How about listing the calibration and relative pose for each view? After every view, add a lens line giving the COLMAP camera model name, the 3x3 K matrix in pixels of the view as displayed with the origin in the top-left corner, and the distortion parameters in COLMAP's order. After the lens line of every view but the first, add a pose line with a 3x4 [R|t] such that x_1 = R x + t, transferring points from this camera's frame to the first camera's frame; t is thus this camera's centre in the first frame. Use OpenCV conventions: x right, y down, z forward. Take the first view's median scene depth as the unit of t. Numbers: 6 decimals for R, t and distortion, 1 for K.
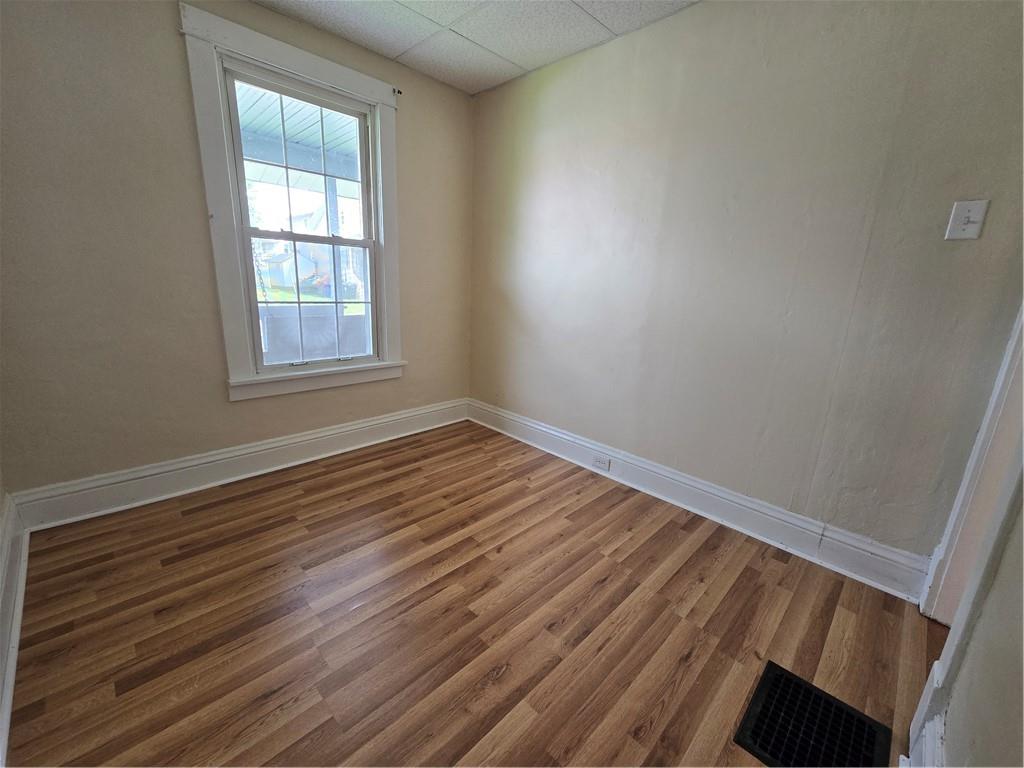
lens RADIAL K [[420.0, 0, 508.8], [0, 420.0, 384.6], [0, 0, 1]] dist [0.001133, 0.000954]
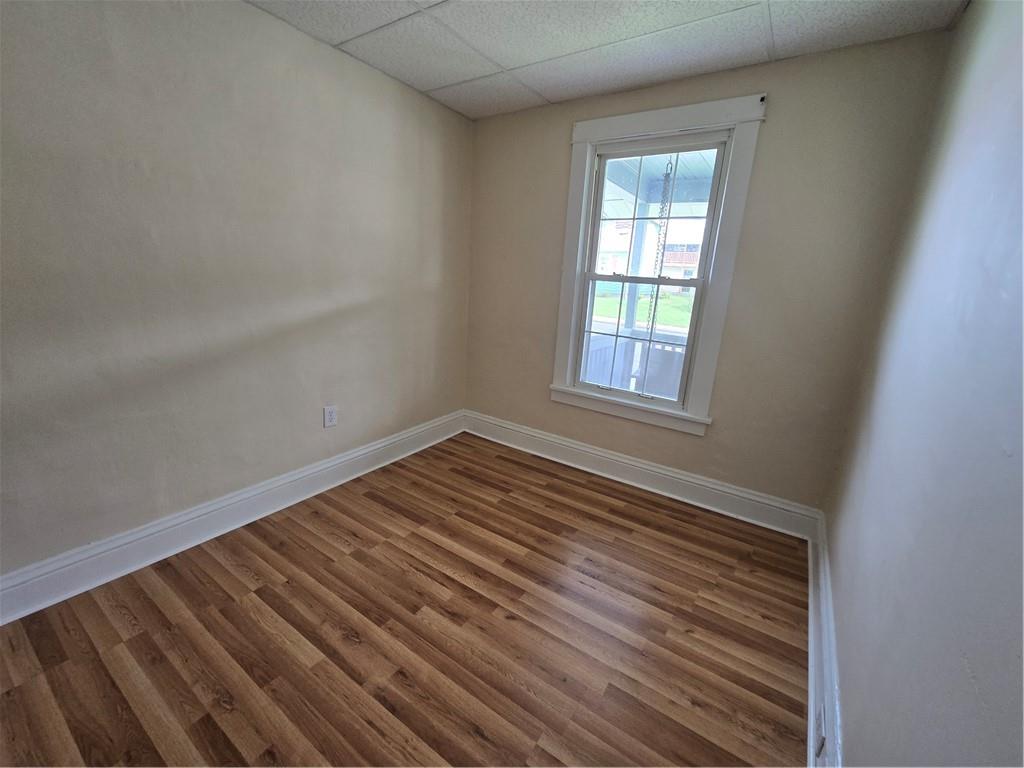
lens RADIAL K [[420.0, 0, 509.0], [0, 420.0, 384.9], [0, 0, 1]] dist [0.001133, 0.000954]
pose [[0.197045, 0.221725, -0.954993, 0.646774], [-0.286122, 0.944690, 0.160297, -0.200977], [0.937714, 0.241659, 0.249586, 0.569436]]
